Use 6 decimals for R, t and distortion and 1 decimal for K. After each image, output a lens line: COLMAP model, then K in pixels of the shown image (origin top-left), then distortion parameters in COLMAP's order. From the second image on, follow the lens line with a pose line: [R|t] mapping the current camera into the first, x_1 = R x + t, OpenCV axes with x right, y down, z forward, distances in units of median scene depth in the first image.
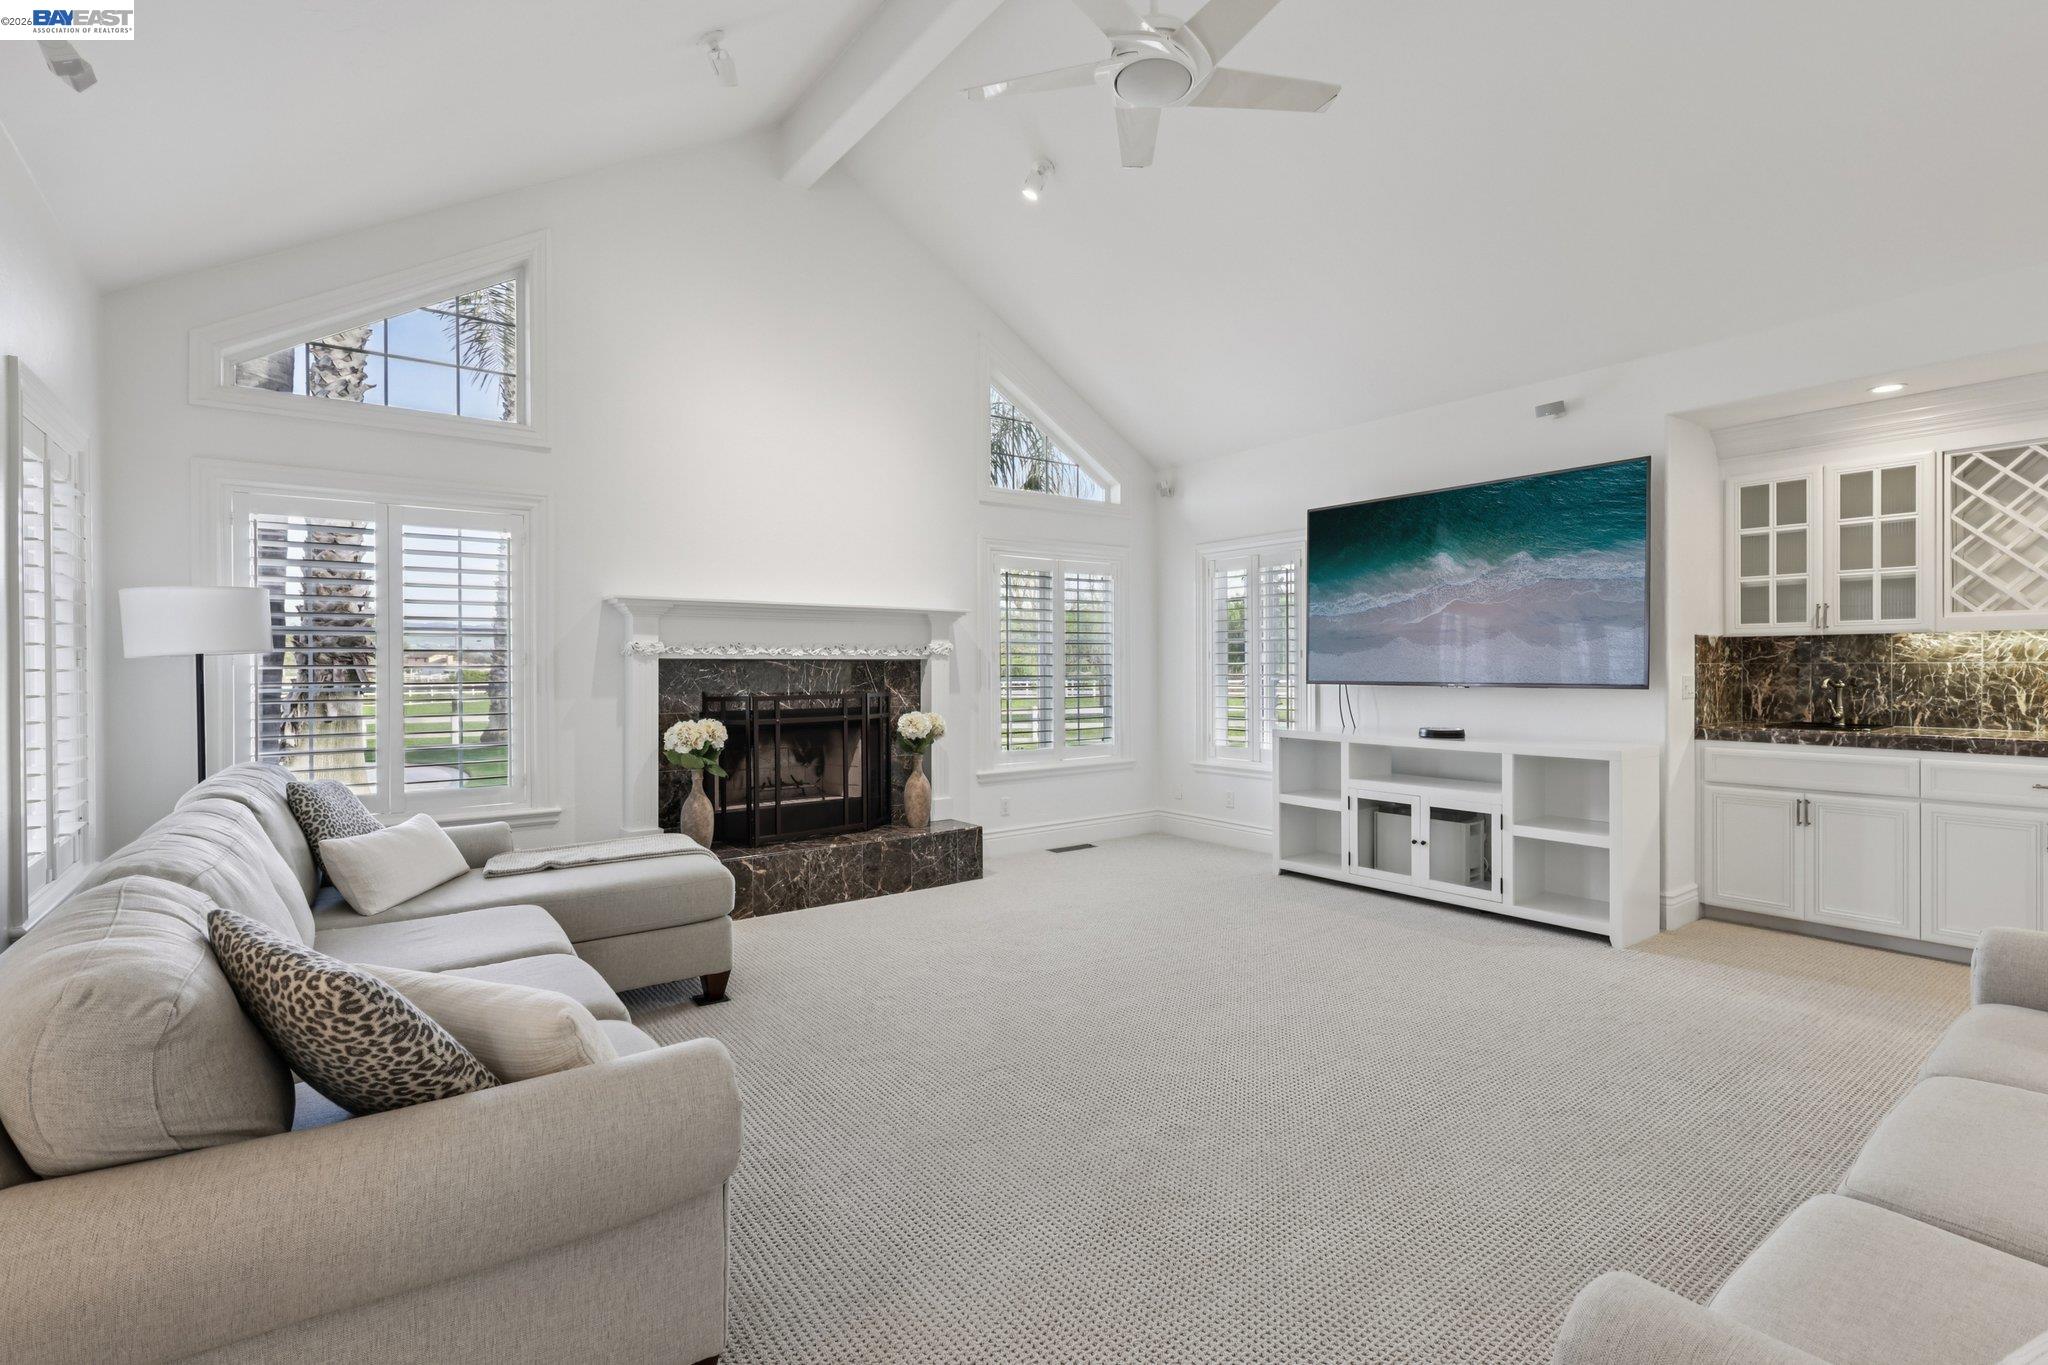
lens RADIAL K [[942.1, 0, 1024.0], [0, 942.1, 682.5], [0, 0, 1]] dist [-0.000816, -0.000088]
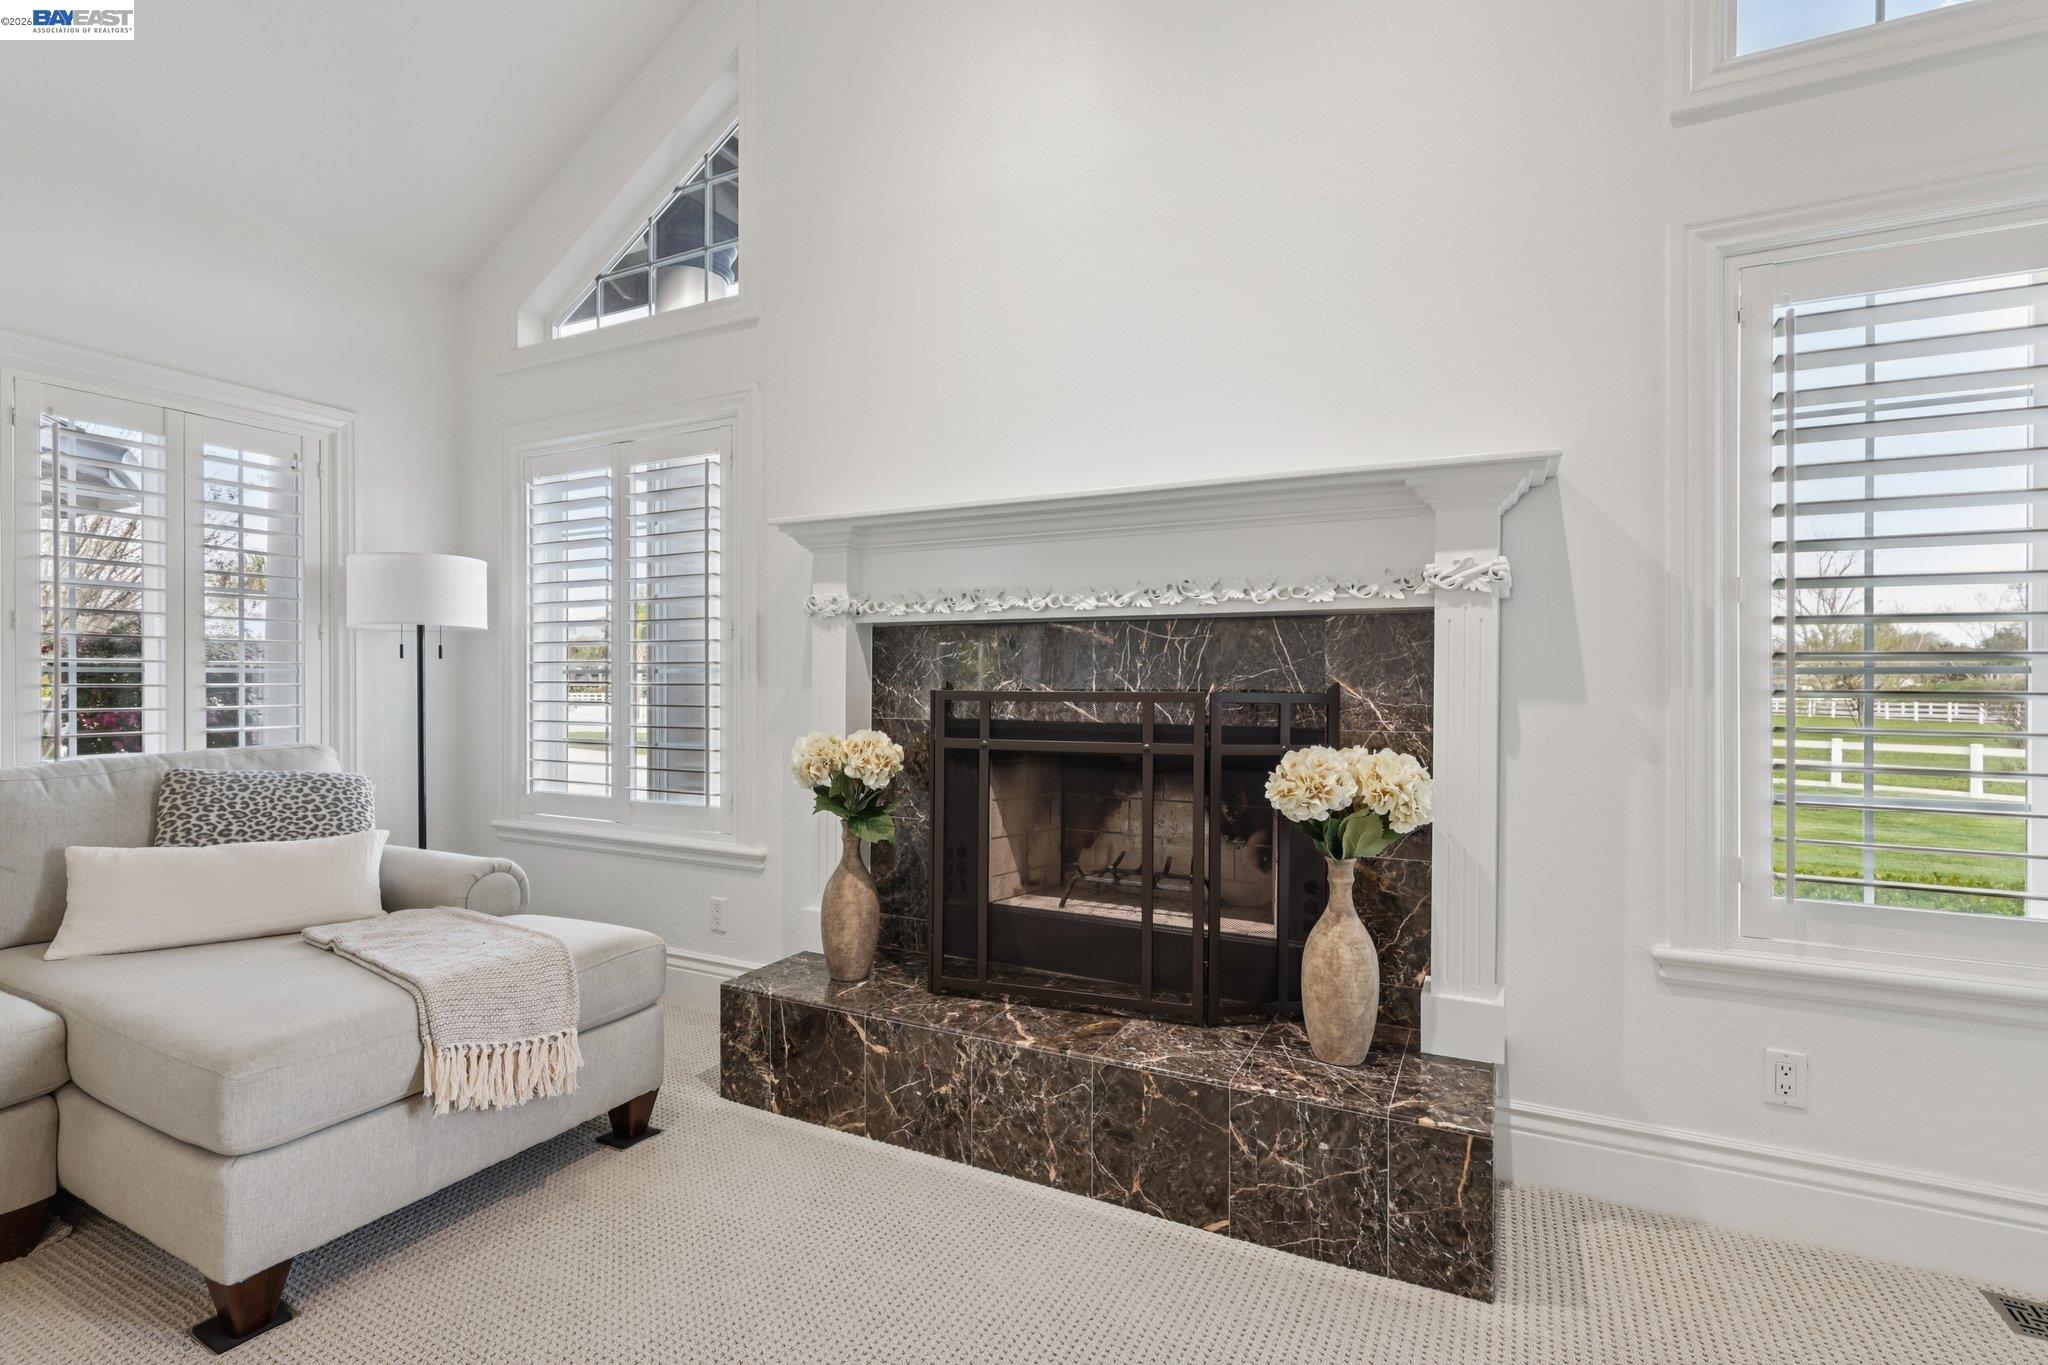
lens RADIAL K [[959.8, 0, 1024.0], [0, 959.8, 682.5], [0, 0, 1]] dist [-0.000177, -0.000133]
pose [[0.441431, 0.006410, -0.897272, 0.175454], [-0.020953, 0.999775, -0.003166, 0.010250], [0.897051, 0.020198, 0.441466, 0.751546]]
